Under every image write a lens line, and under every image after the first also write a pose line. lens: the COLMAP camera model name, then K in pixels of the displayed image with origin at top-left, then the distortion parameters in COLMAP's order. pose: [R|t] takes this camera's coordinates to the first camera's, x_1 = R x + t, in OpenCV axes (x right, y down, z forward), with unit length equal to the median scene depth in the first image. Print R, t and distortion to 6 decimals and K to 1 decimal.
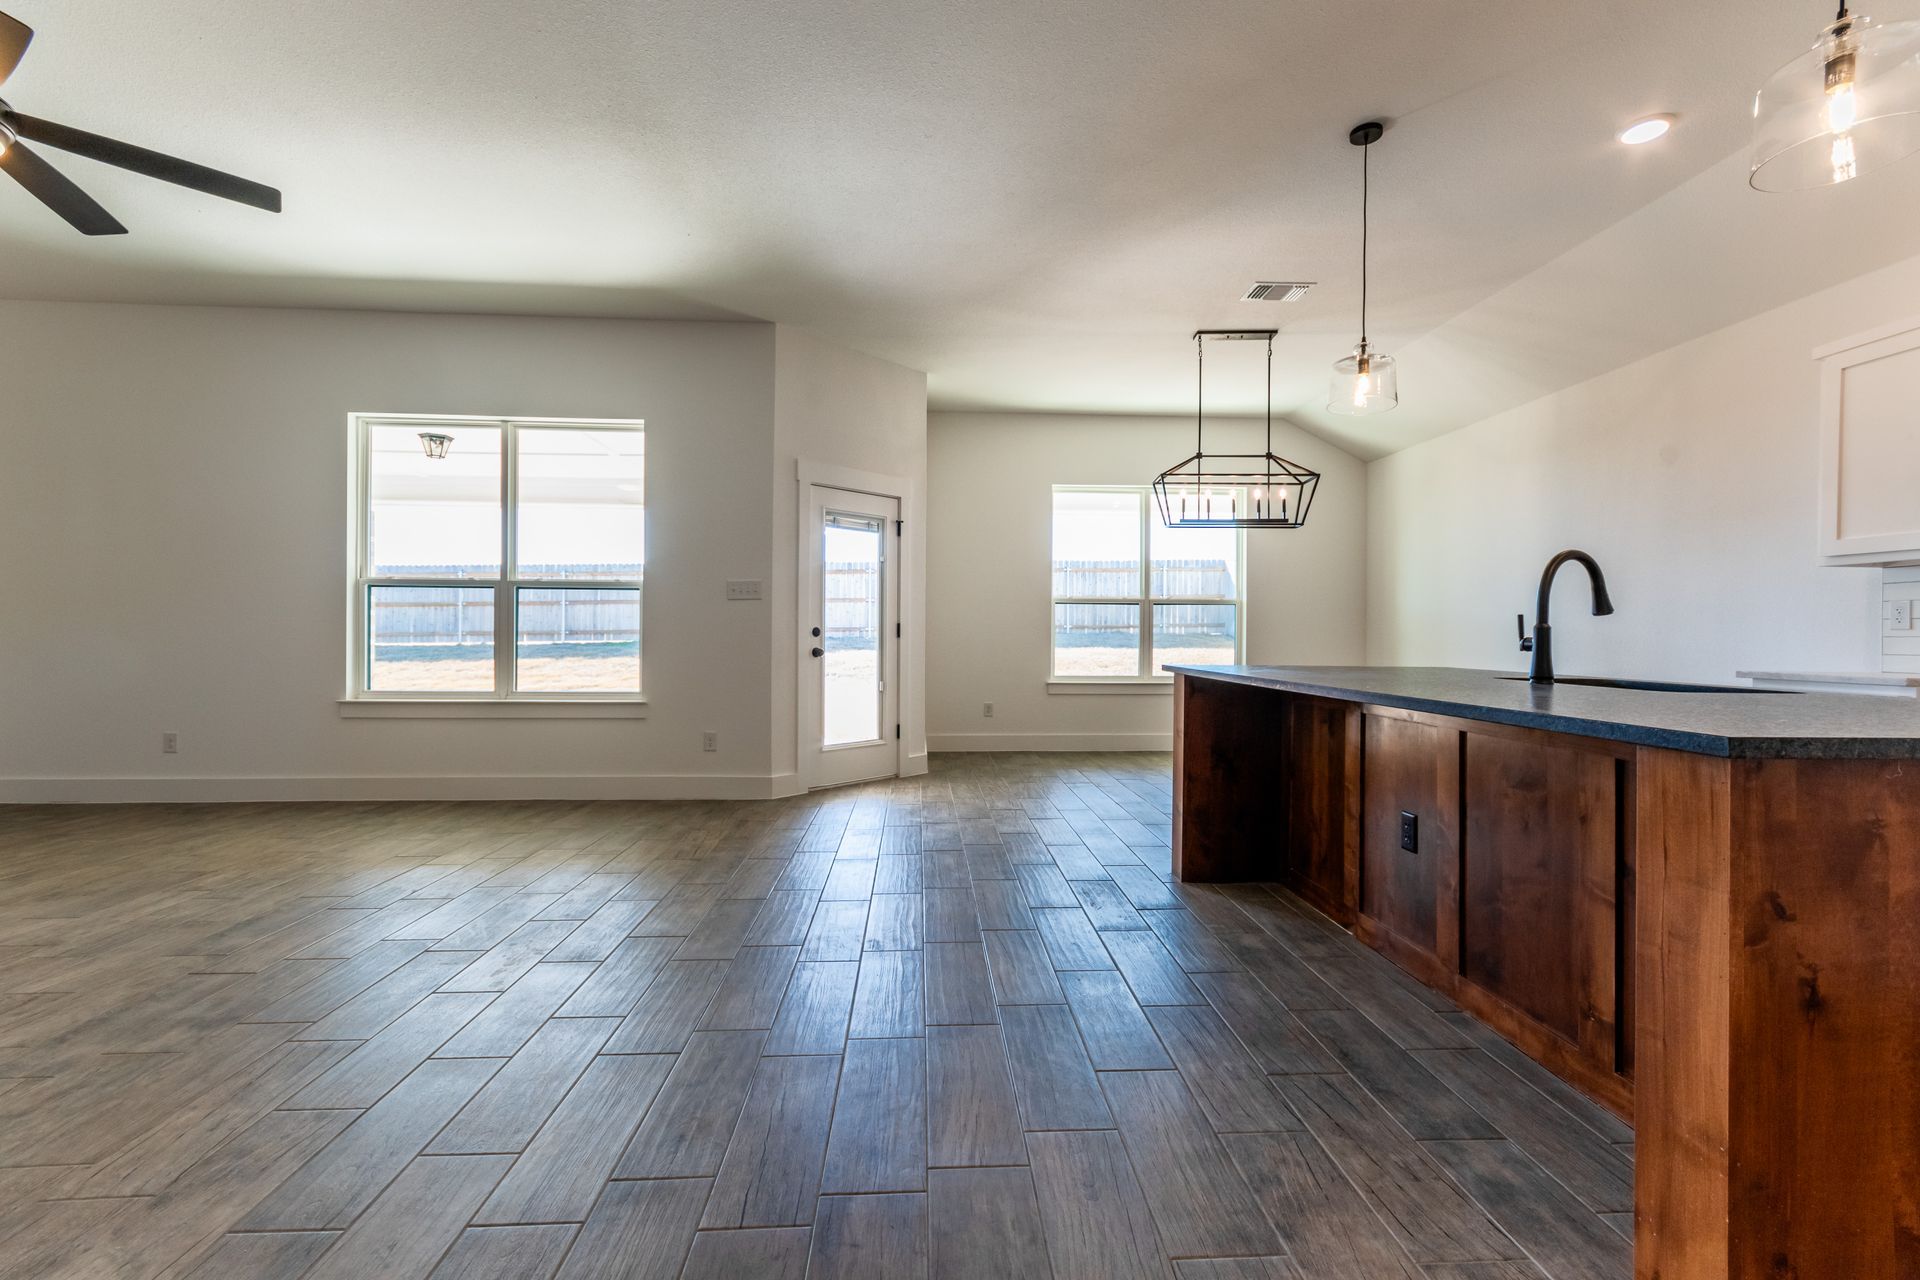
lens RADIAL K [[842.1, 0, 966.7], [0, 842.1, 636.3], [0, 0, 1]] dist [0.006949, -0.000731]
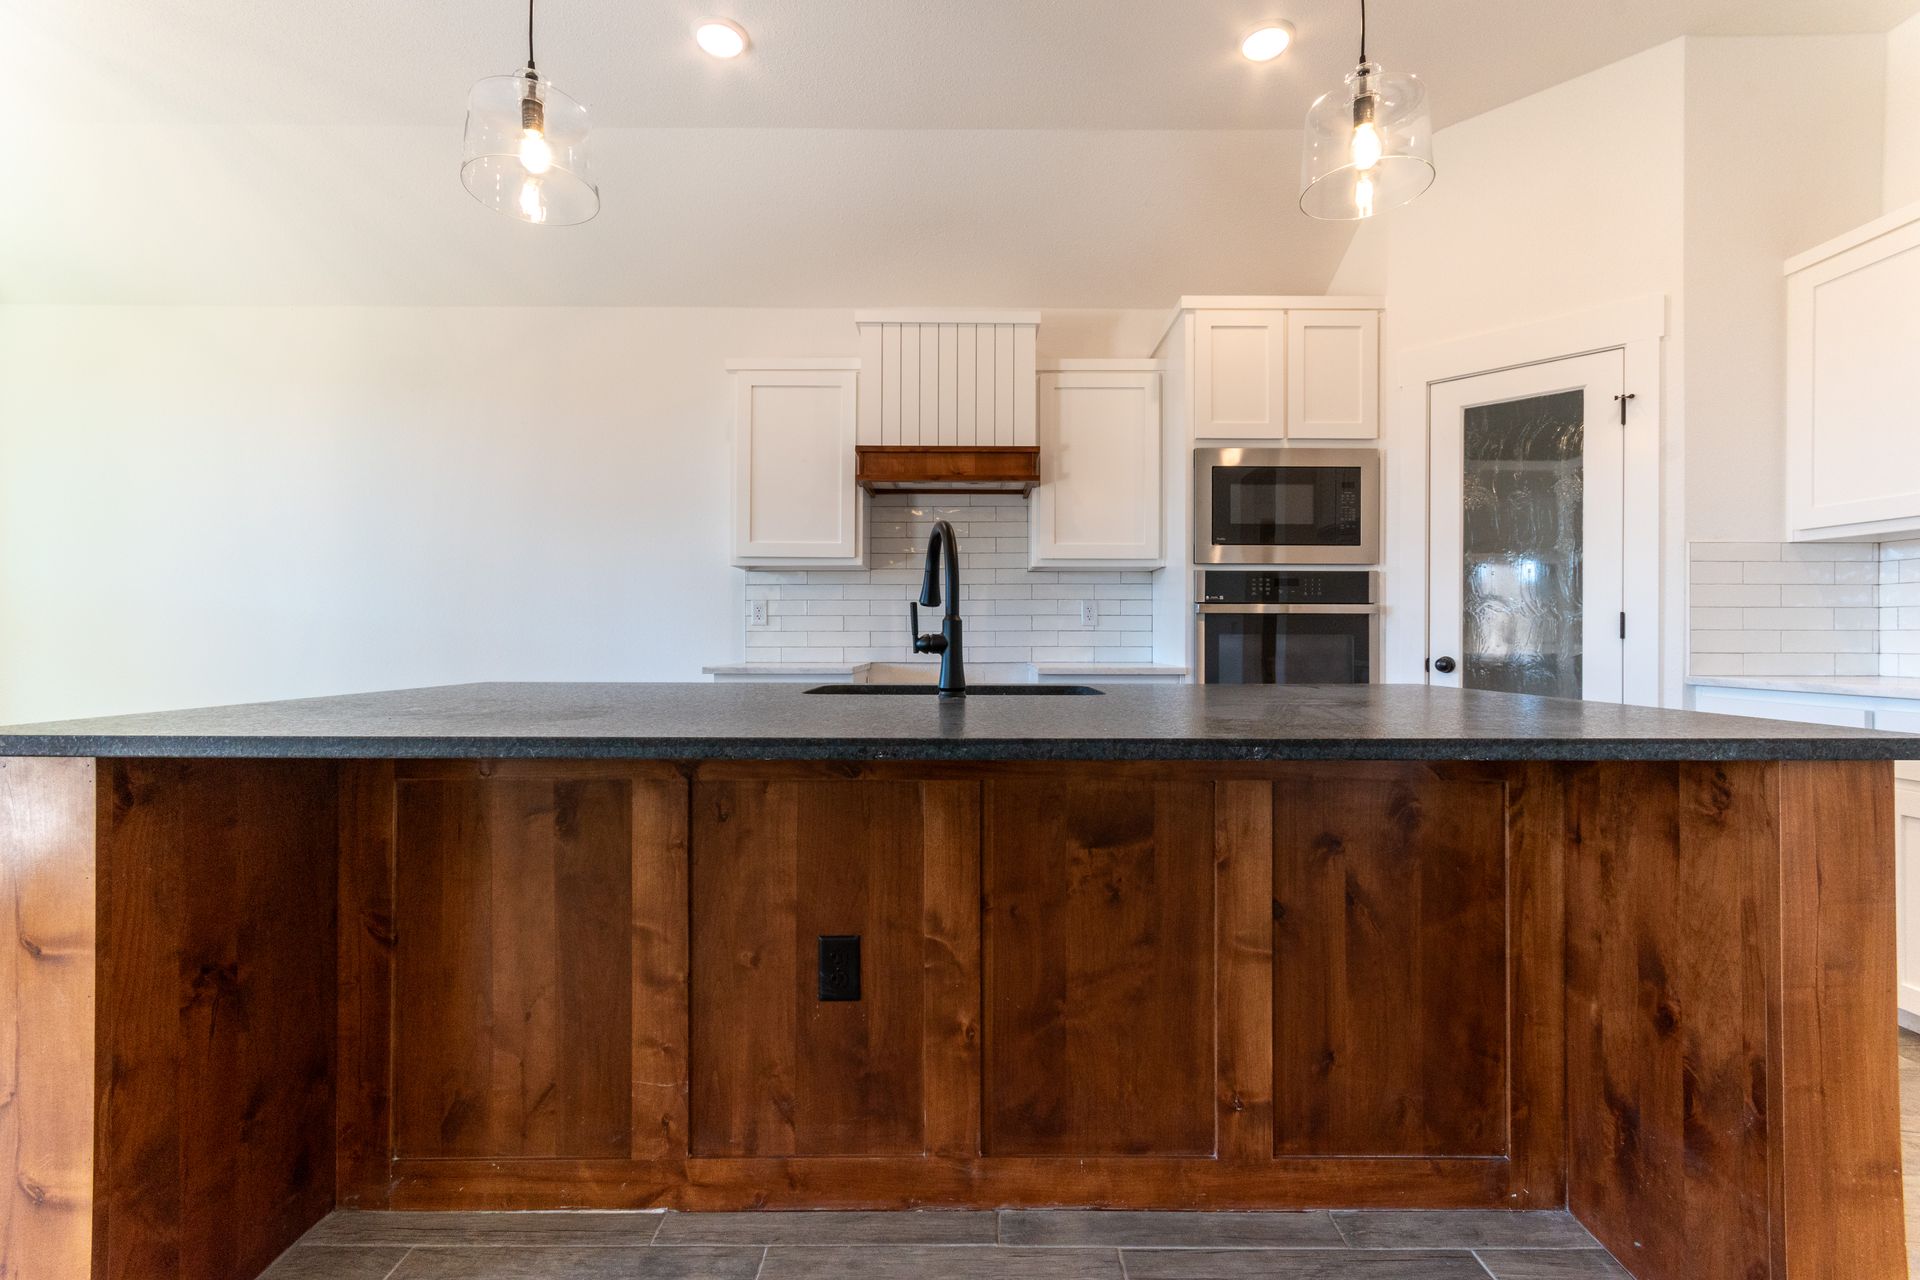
lens RADIAL K [[846.2, 0, 962.3], [0, 846.2, 635.9], [0, 0, 1]] dist [0.002305, 0.000472]
pose [[0.056954, -0.008561, 0.998340, -0.027051], [0.001606, 0.999963, 0.008483, -0.001617], [-0.998376, 0.001121, 0.056966, 0.446359]]
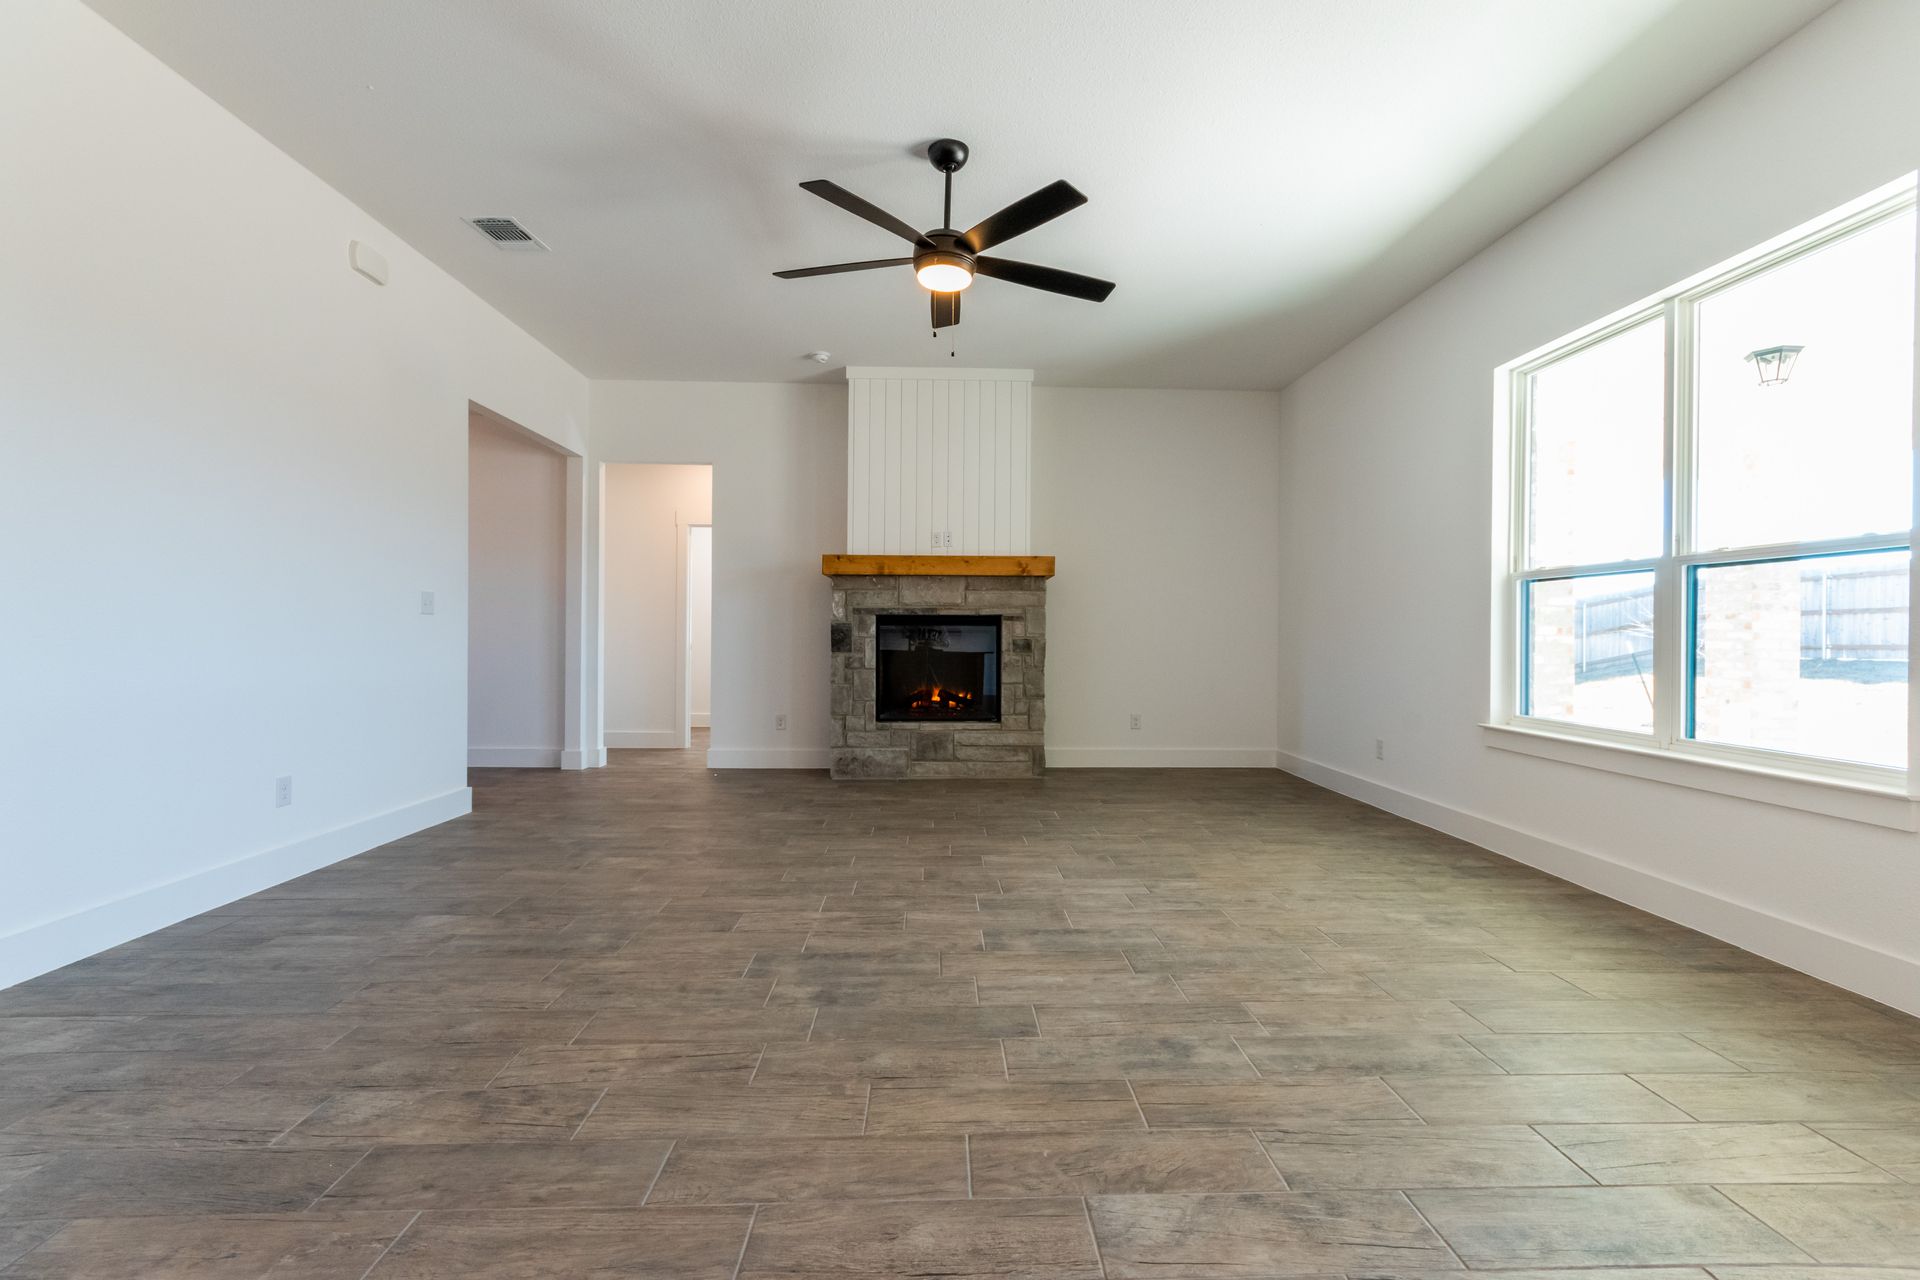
lens RADIAL K [[831.5, 0, 960.0], [0, 831.5, 640.0], [0, 0, 1]] dist [0.000842, 0.000140]
pose [[-0.017703, -0.002493, -0.999840, 0.074338], [-0.008971, 0.999957, -0.002334, 0.000057], [0.999803, 0.008929, -0.017725, 0.509092]]
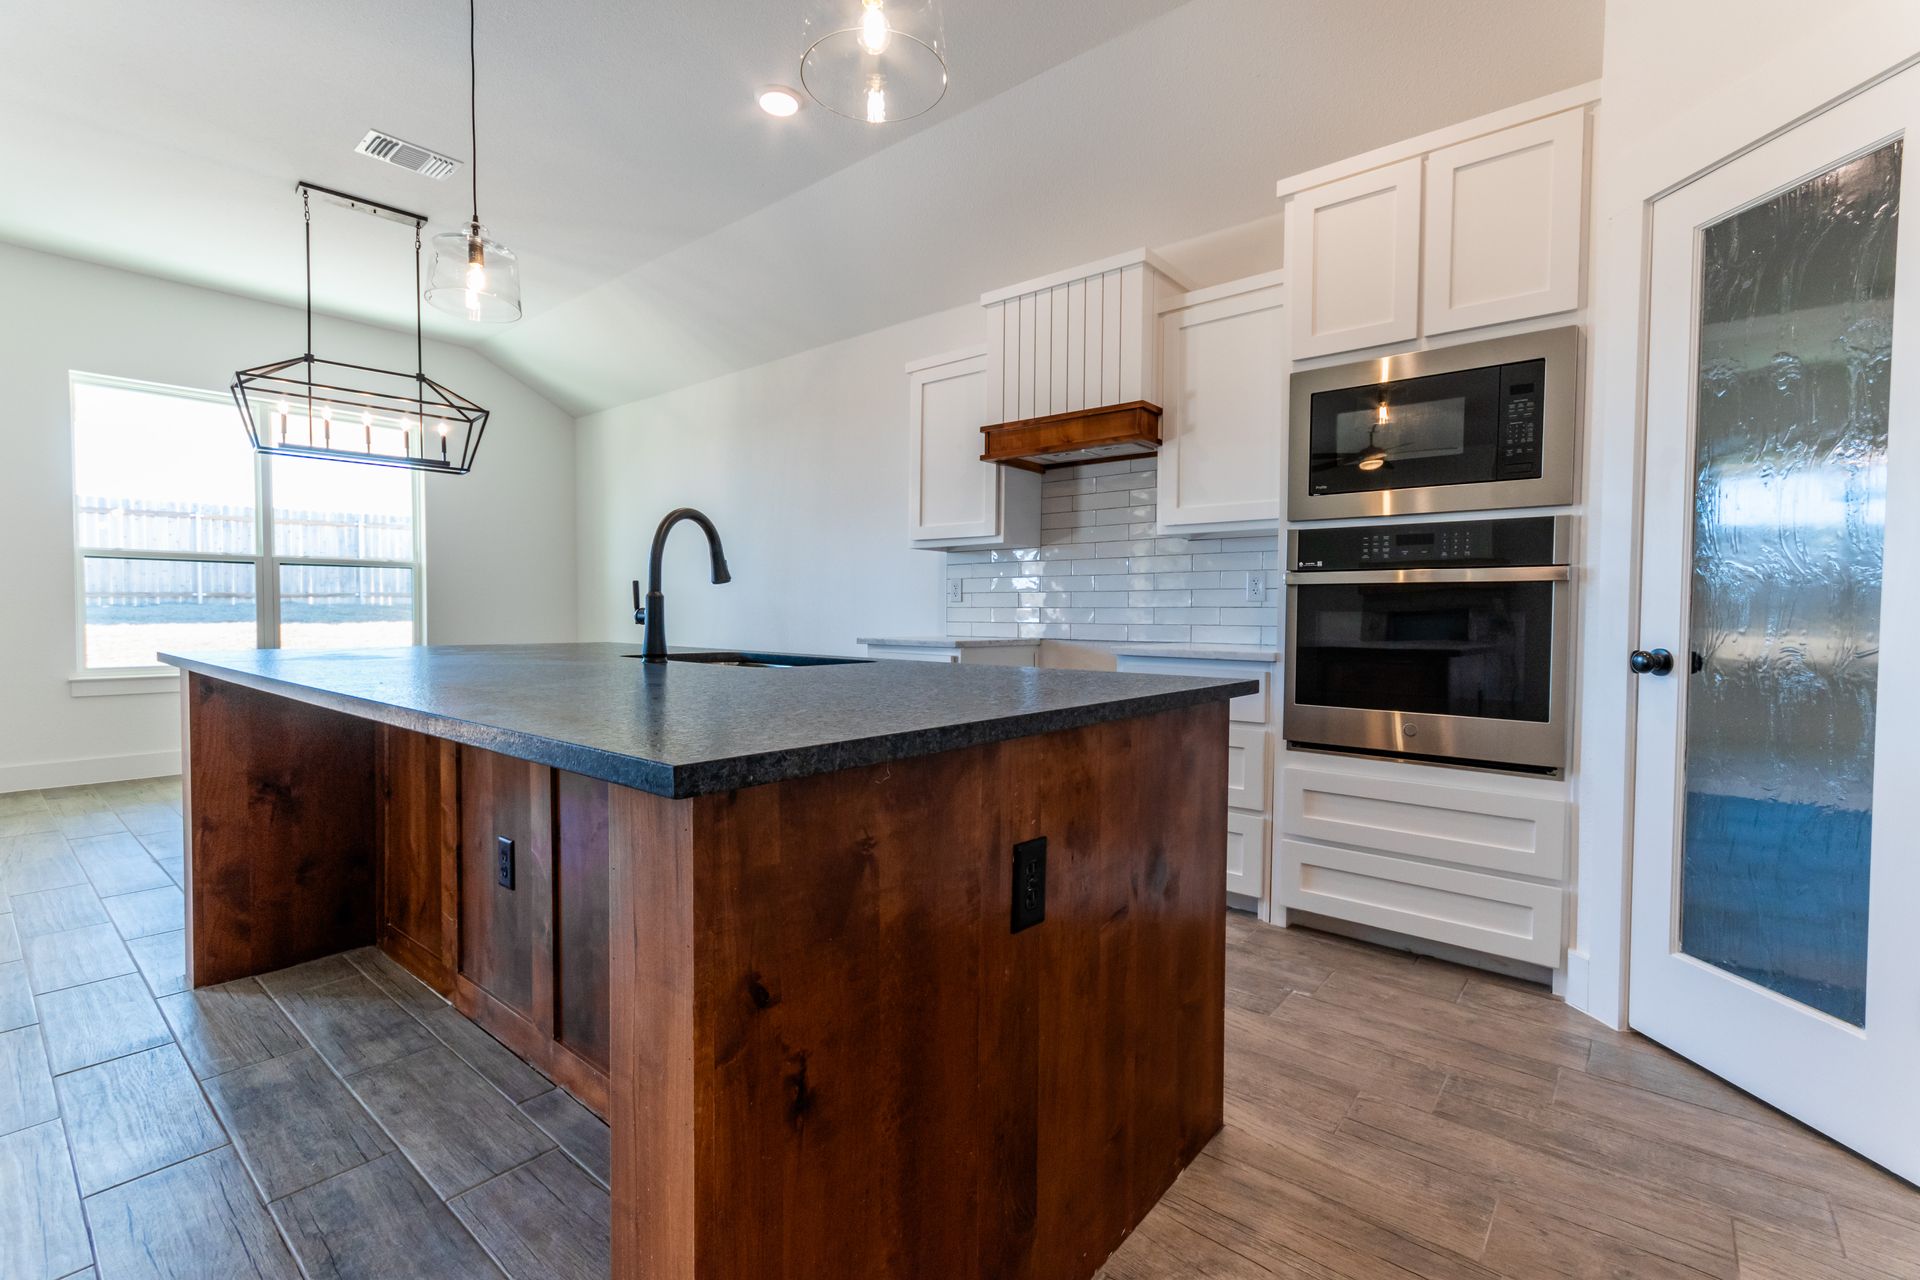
lens RADIAL K [[842.1, 0, 966.7], [0, 842.1, 636.3], [0, 0, 1]] dist [0.006949, -0.000731]
pose [[0.679078, -0.025277, 0.733631, 0.127737], [0.000667, 0.999428, 0.033818, 0.000728], [-0.734066, -0.022476, 0.678706, 0.091496]]
